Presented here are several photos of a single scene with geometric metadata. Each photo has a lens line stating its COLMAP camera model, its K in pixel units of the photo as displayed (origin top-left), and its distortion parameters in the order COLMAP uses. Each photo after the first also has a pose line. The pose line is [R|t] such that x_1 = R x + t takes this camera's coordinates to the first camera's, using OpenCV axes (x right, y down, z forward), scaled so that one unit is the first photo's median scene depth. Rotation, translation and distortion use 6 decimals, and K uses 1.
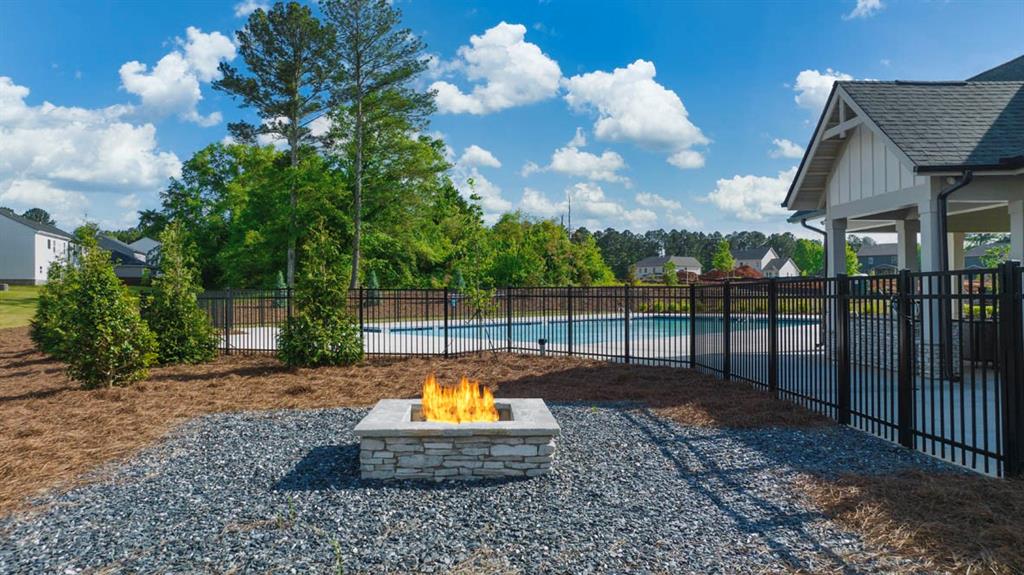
lens RADIAL K [[727.7, 0, 512.0], [0, 727.7, 287.5], [0, 0, 1]] dist [-0.000796, 0.003221]
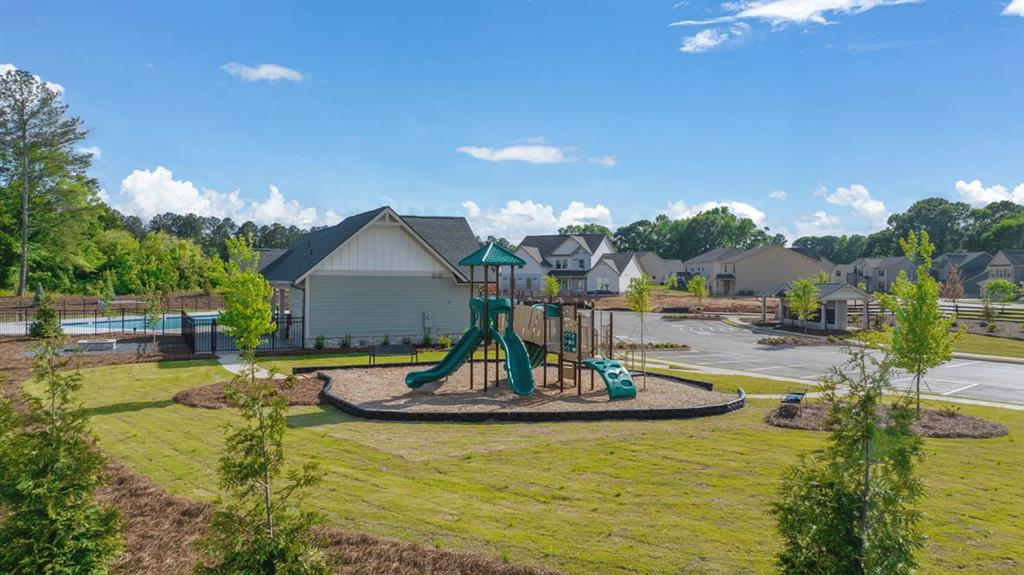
lens RADIAL K [[727.7, 0, 512.0], [0, 727.7, 287.5], [0, 0, 1]] dist [-0.000796, 0.003221]
pose [[0.912179, 0.001945, 0.409788, 0.056640], [-0.009549, 0.999818, 0.016509, -0.037506], [-0.409682, -0.018972, 0.912031, -0.562191]]
